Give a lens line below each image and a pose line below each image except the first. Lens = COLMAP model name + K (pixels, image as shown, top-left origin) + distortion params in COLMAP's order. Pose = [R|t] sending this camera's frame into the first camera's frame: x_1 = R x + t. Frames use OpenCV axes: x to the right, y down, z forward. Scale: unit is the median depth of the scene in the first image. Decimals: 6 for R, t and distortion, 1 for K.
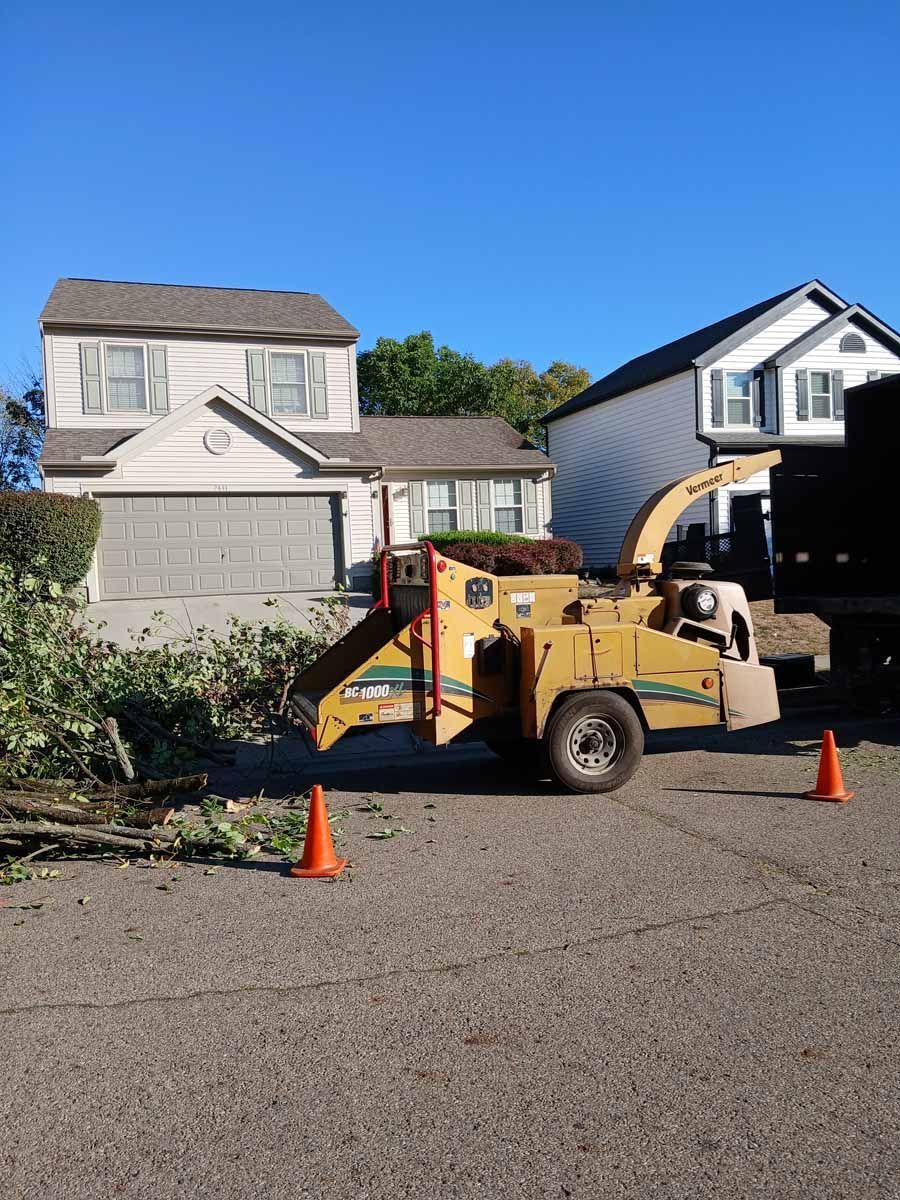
lens RADIAL K [[956.0, 0, 450.0], [0, 956.0, 600.0], [0, 0, 1]] dist [0.096795, -0.000068]
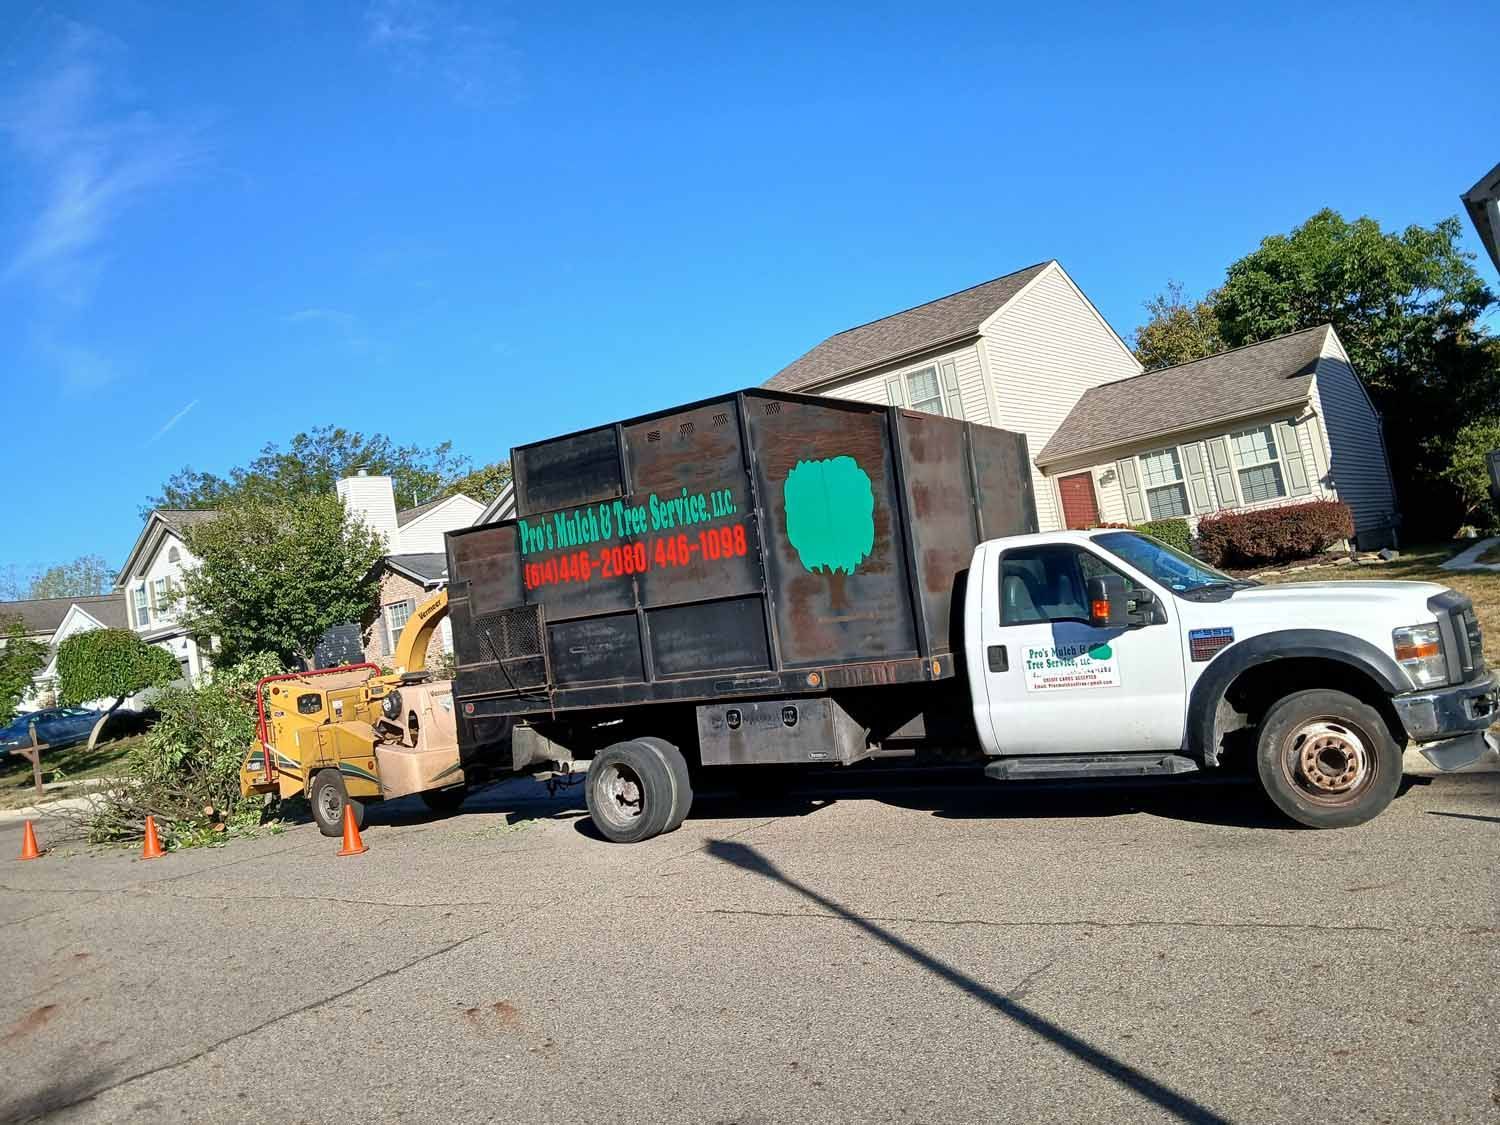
lens RADIAL K [[1195.1, 0, 750.0], [0, 1195.1, 562.5], [0, 0, 1]] dist [0.096795, -0.000068]
pose [[0.519169, -0.094627, -0.849417, 0.666193], [0.105552, 0.993342, -0.046147, -0.021827], [0.848129, -0.065700, 0.525701, 0.178816]]
